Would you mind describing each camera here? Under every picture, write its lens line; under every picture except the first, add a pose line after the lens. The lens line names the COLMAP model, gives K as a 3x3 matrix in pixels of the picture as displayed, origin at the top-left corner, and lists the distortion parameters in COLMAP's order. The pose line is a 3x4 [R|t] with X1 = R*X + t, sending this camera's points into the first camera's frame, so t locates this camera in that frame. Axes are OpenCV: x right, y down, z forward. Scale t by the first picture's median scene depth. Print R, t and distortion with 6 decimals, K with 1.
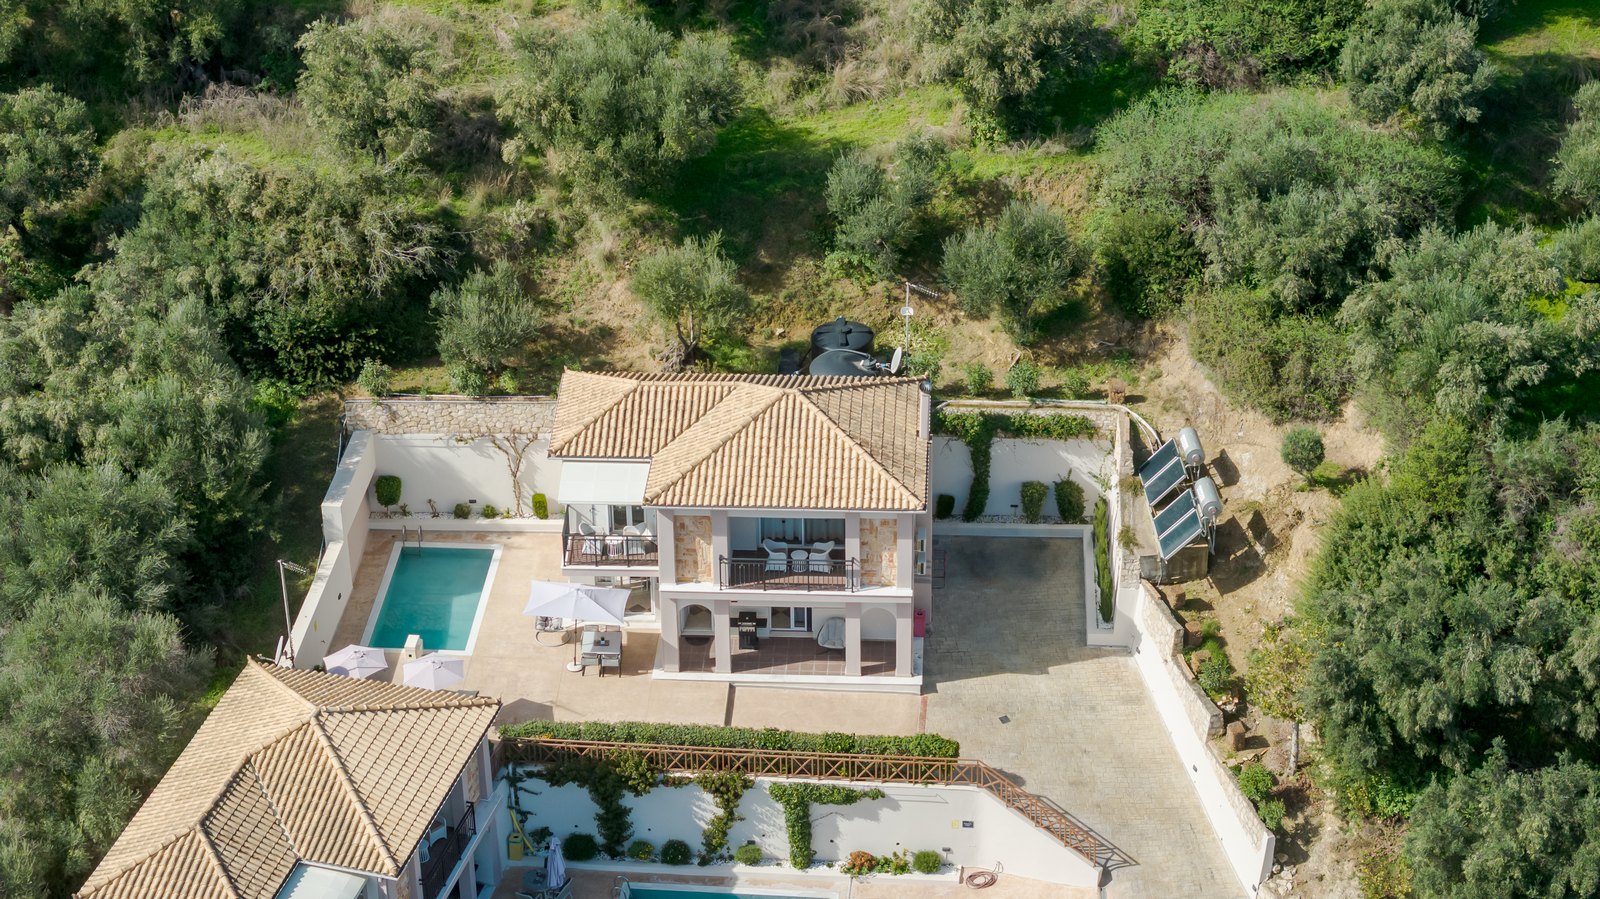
lens RADIAL K [[3212.6, 0, 800.0], [0, 3212.6, 449.5], [0, 0, 1]] dist [-0.122756, 0.710122]
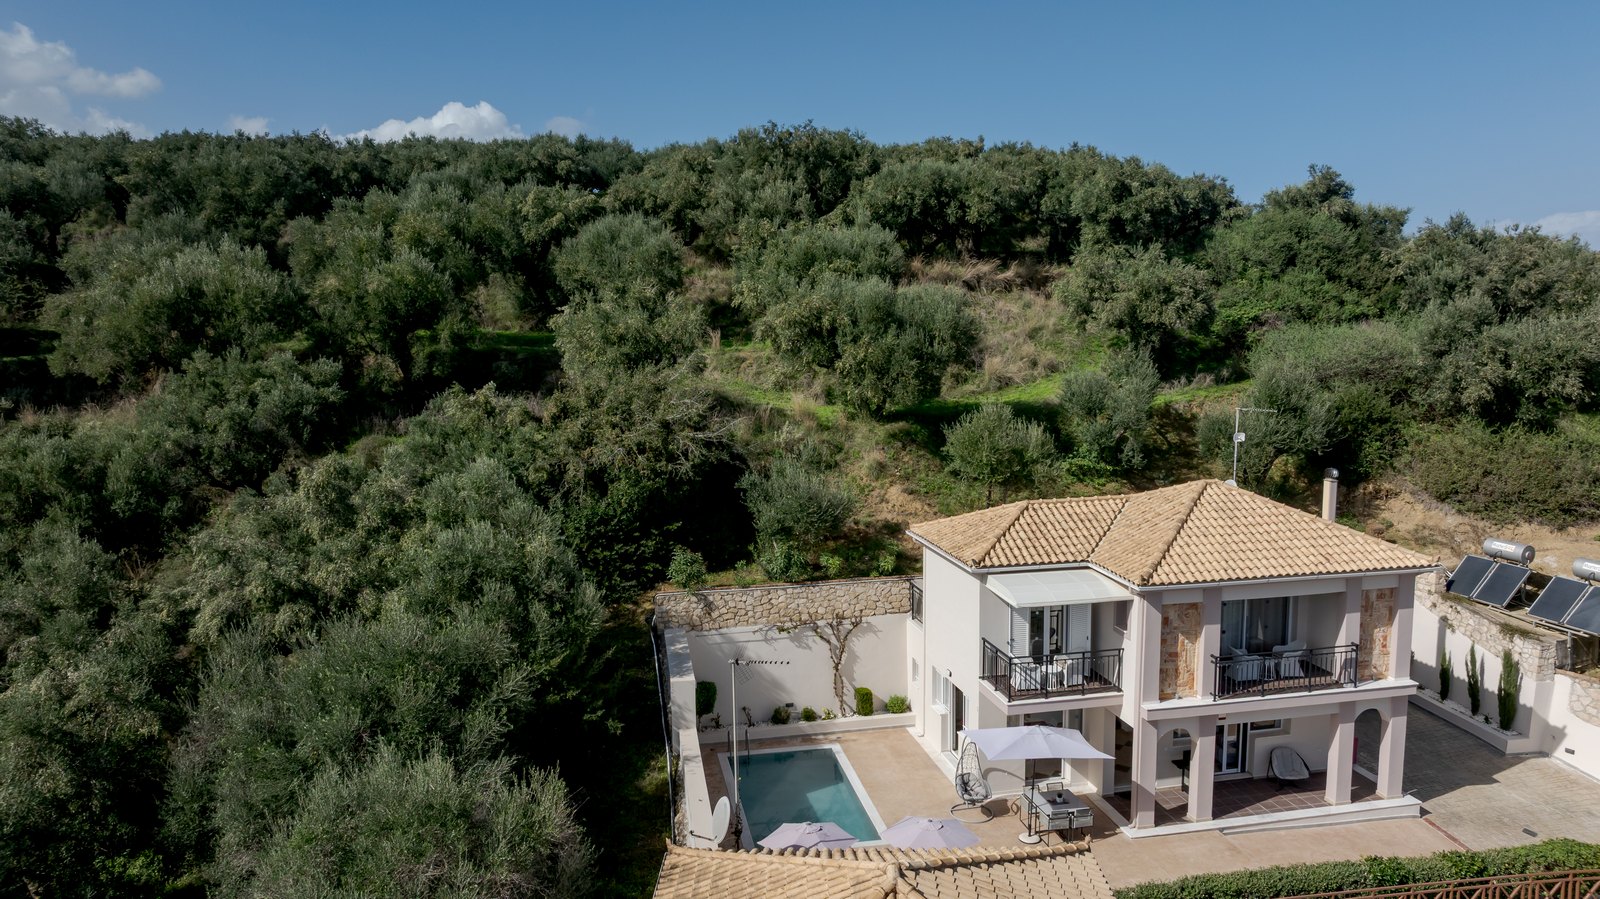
lens RADIAL K [[1124.3, 0, 802.8], [0, 1124.3, 445.4], [0, 0, 1]] dist [-0.015293, -0.007290]
pose [[0.965683, -0.027869, 0.258225, -0.193729], [0.130403, 0.911854, -0.389253, 0.080236], [-0.224615, 0.409568, 0.884196, 0.734062]]
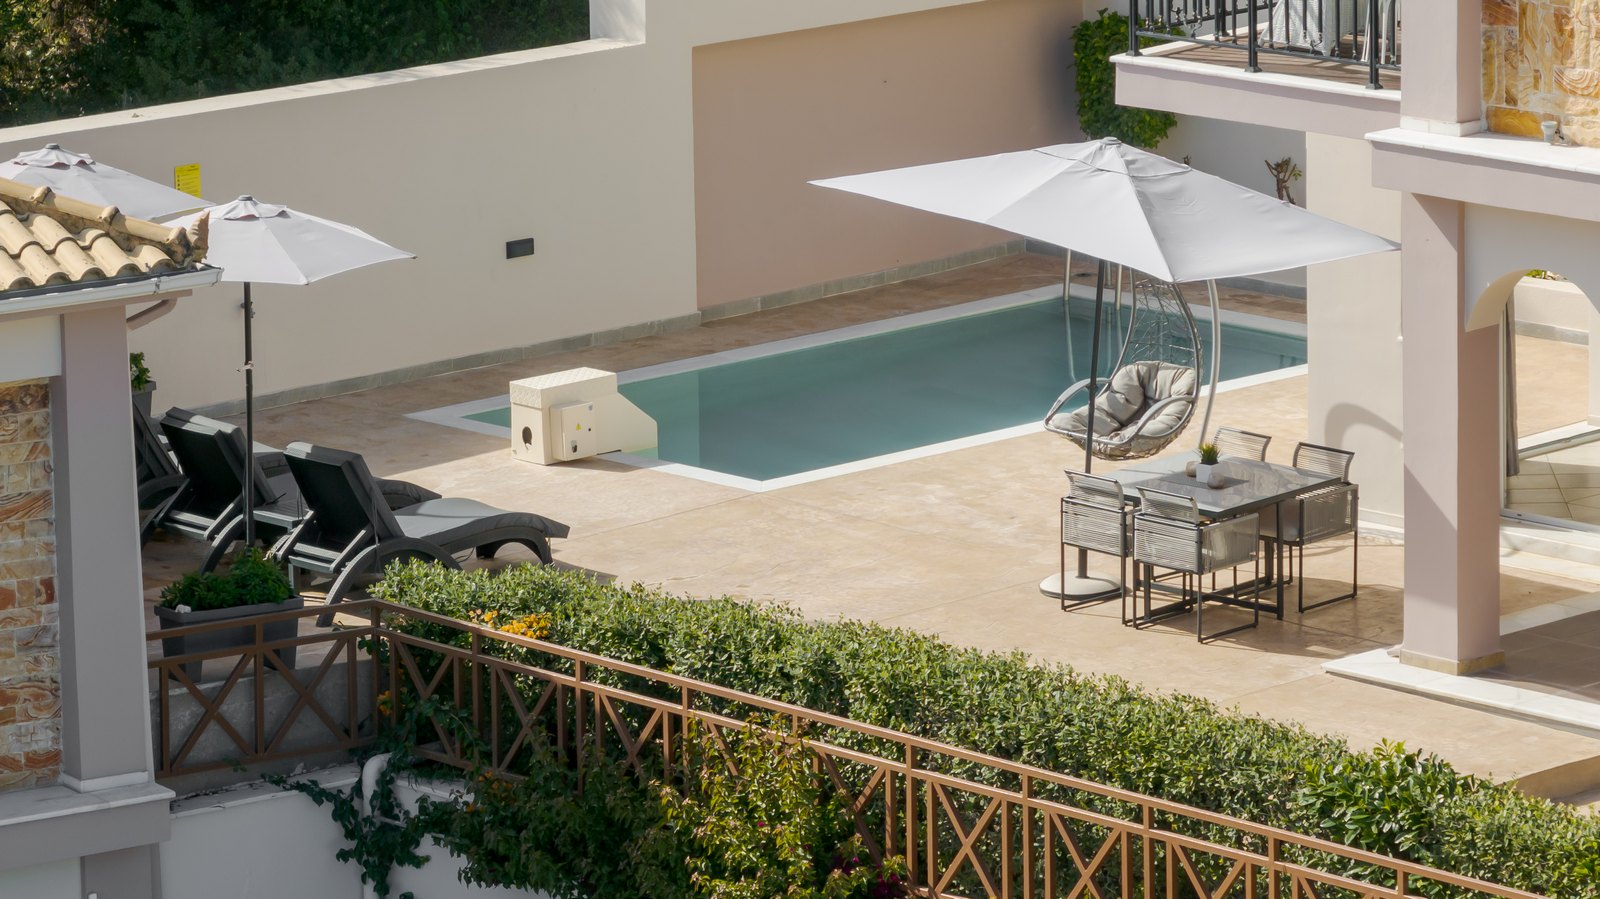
lens RADIAL K [[8004.3, 0, 800.0], [0, 8004.3, 449.5], [0, 0, 1]] dist [-0.070317, 3.066817]
pose [[0.737363, 0.142281, -0.660343, 0.246569], [-0.339562, 0.923149, -0.180261, 0.156672], [0.583947, 0.357145, 0.729008, 0.627746]]
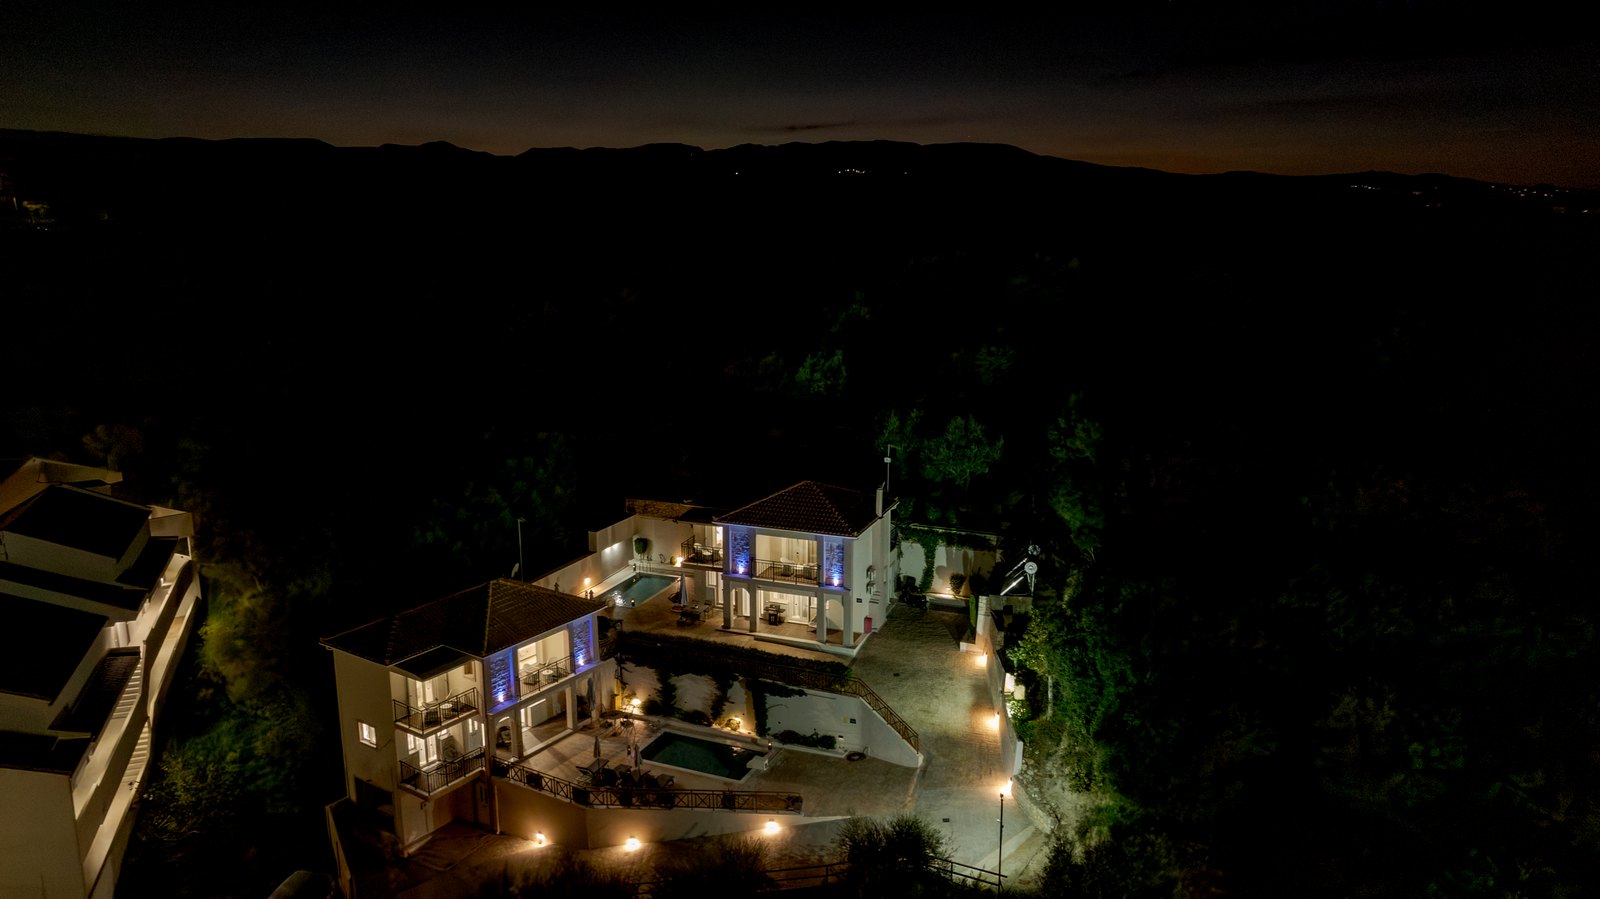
lens RADIAL K [[1124.3, 0, 802.8], [0, 1124.3, 445.4], [0, 0, 1]] dist [-0.015293, -0.007290]
pose [[0.945905, 0.069984, -0.316805, 0.198478], [-0.168714, 0.940152, -0.296057, 0.154963], [0.277126, 0.333492, 0.901102, 0.397988]]
